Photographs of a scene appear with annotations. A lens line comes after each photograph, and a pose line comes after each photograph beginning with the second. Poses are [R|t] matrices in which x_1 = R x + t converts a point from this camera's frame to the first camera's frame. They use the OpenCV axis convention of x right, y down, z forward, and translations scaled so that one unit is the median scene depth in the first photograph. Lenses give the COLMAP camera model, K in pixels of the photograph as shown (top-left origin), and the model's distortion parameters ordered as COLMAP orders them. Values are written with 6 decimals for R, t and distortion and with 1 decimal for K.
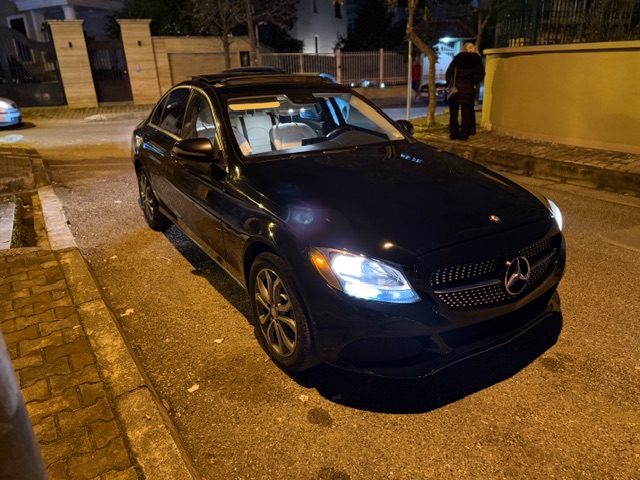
lens RADIAL K [[457.1, 0, 321.2], [0, 457.1, 230.8], [0, 0, 1]] dist [0.000200, -0.000825]
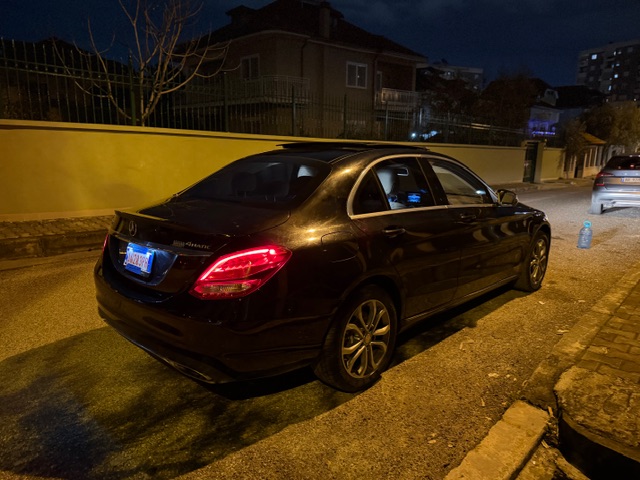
lens RADIAL K [[451.4, 0, 320.0], [0, 451.4, 240.0], [0, 0, 1]] dist [0.004797, 0.001047]
pose [[-0.231316, -0.171922, 0.957568, -1.395399], [0.314545, 0.918183, 0.240834, -0.542844], [-0.920627, 0.356907, -0.158313, 1.715579]]
